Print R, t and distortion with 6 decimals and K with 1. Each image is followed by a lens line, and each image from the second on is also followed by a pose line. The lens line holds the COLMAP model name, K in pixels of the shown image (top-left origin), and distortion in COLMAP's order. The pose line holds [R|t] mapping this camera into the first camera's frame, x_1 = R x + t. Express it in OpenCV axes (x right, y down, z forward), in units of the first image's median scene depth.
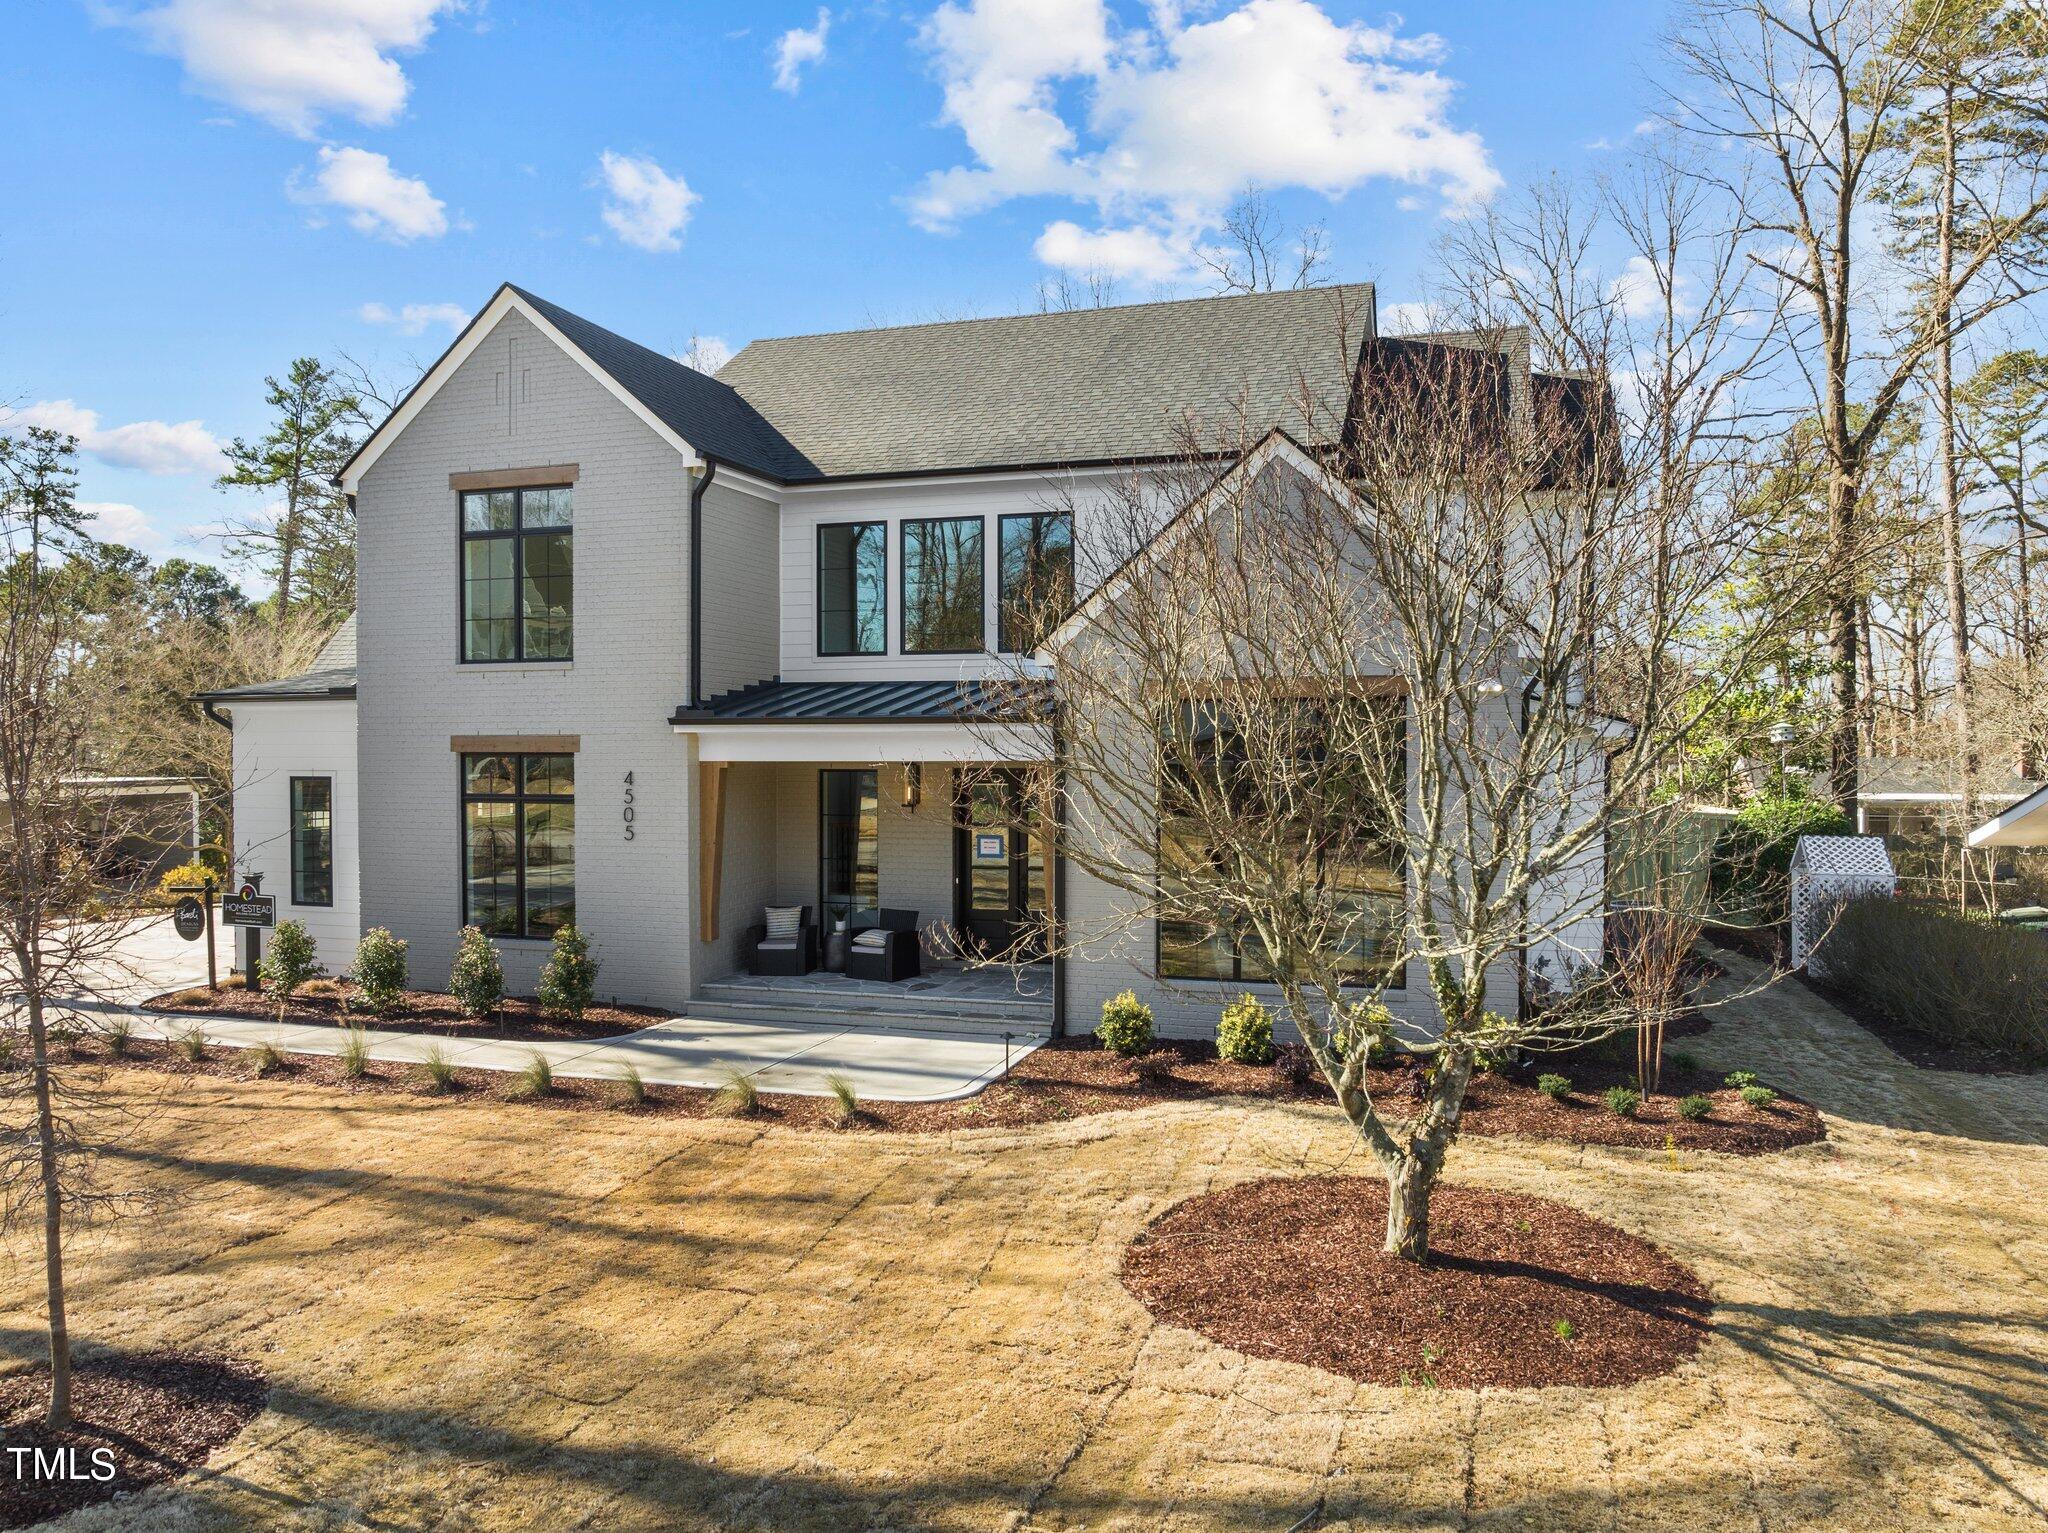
lens RADIAL K [[1427.4, 0, 1026.5], [0, 1427.4, 776.0], [0, 0, 1]] dist [-0.008842, -0.001586]
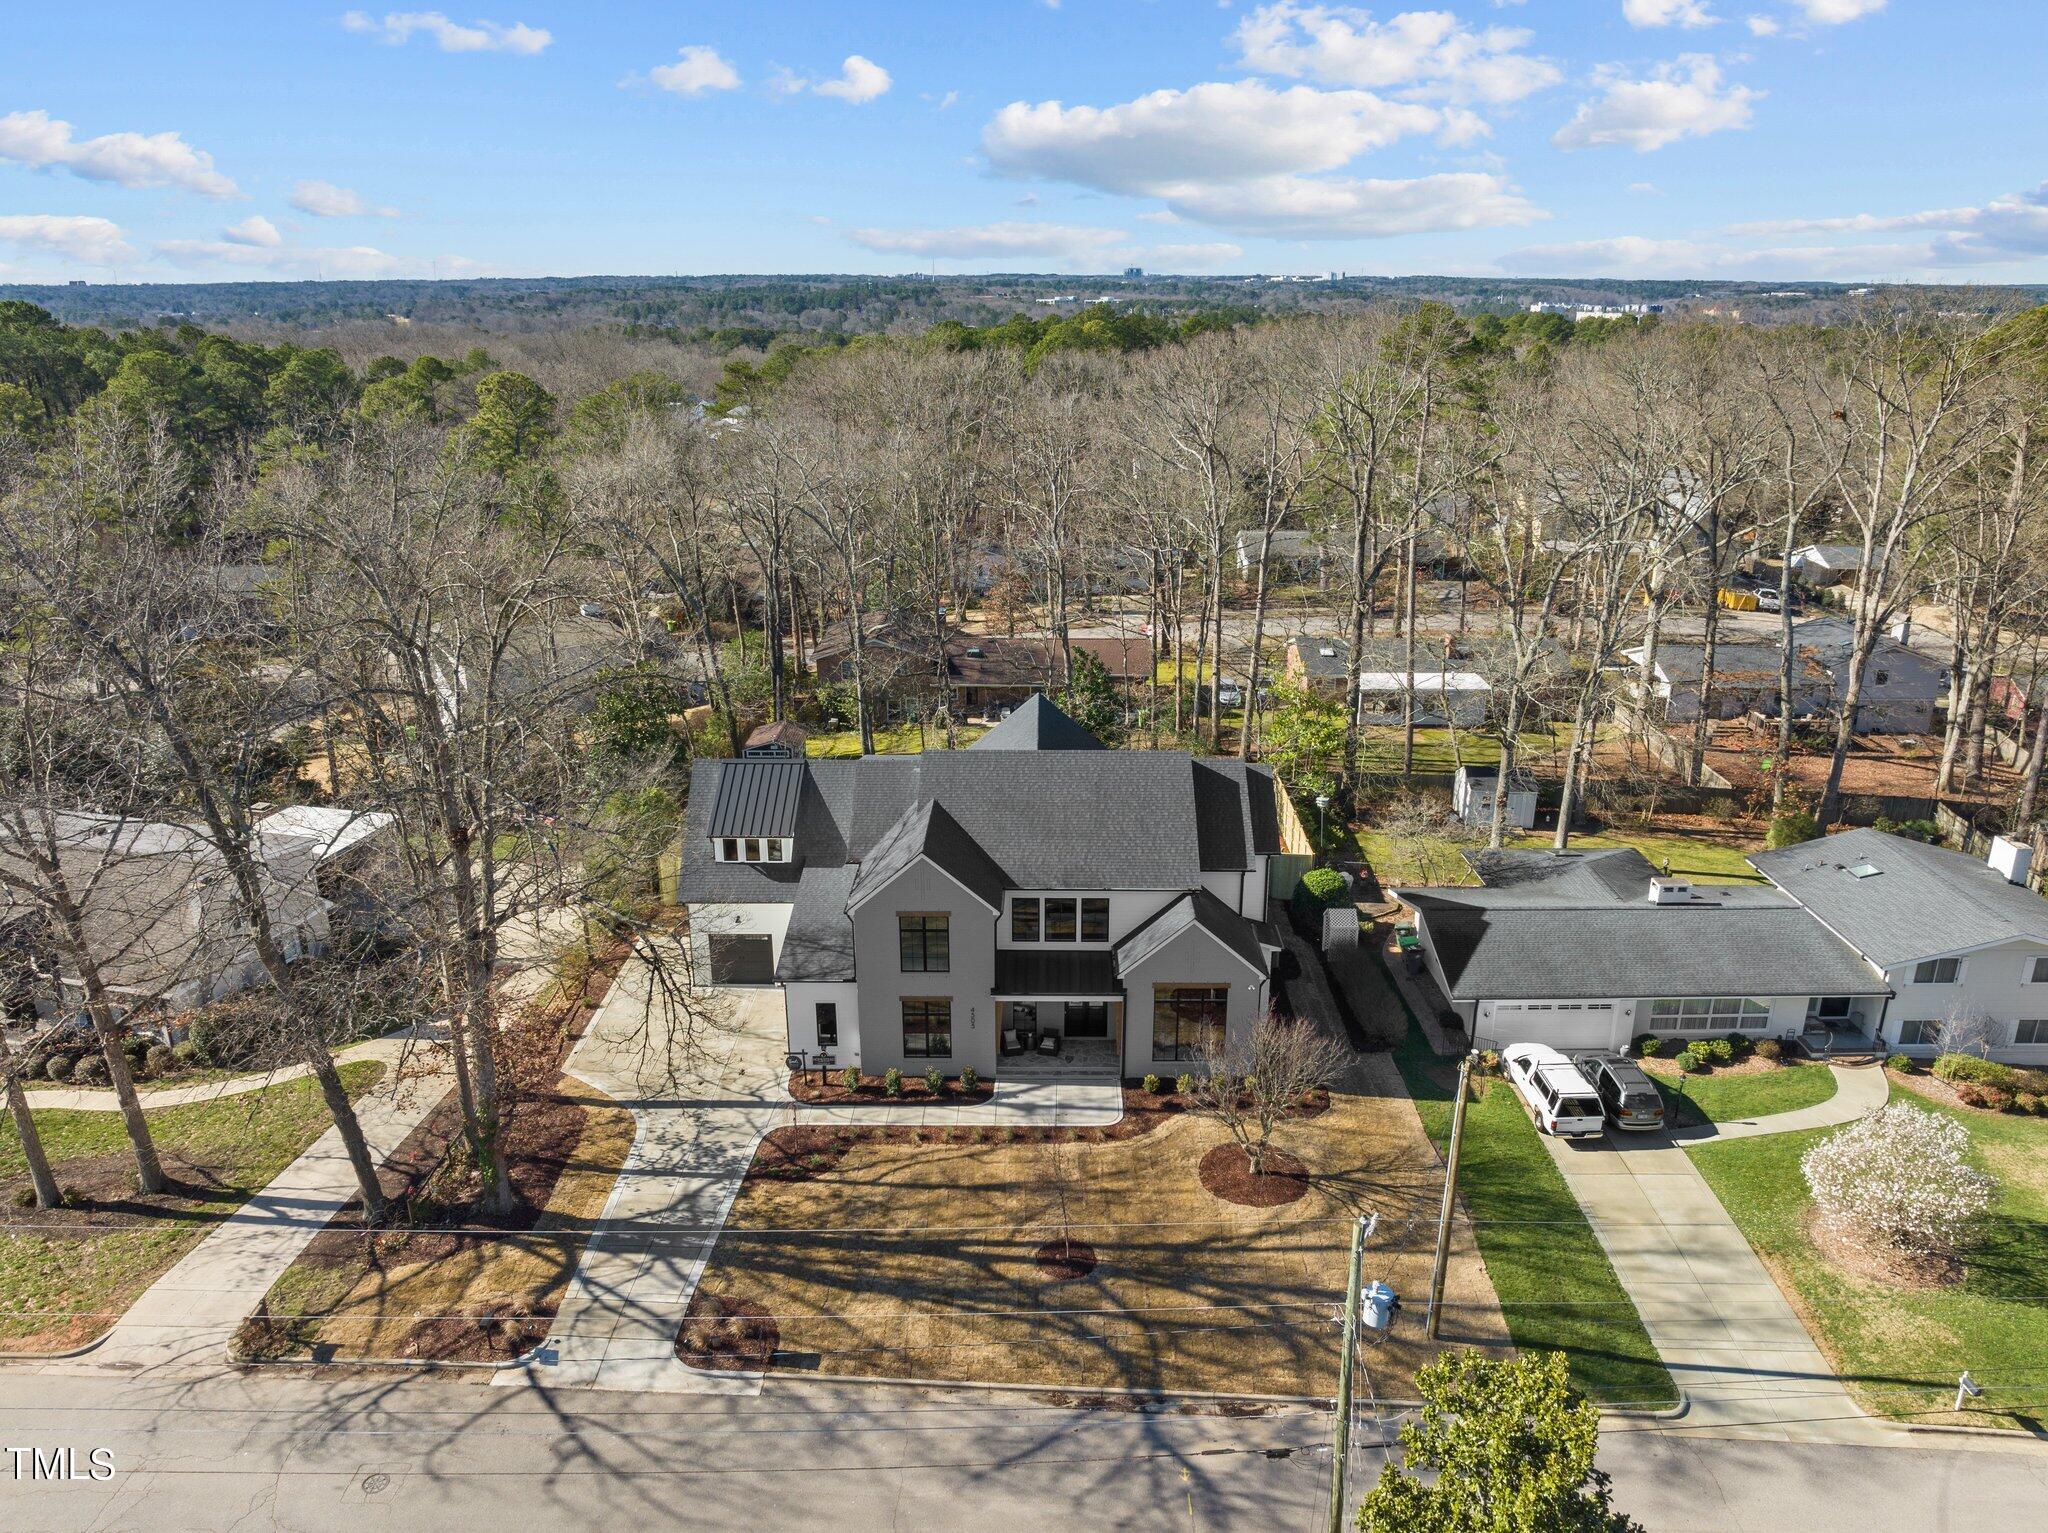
lens RADIAL K [[1429.2, 0, 1022.3], [0, 1429.2, 766.0], [0, 0, 1]] dist [-0.001081, -0.000127]
pose [[0.956248, -0.104713, 0.273176, -0.958039], [0.012730, 0.947760, 0.318729, -1.449965], [-0.292281, -0.301306, 0.907627, -1.604590]]
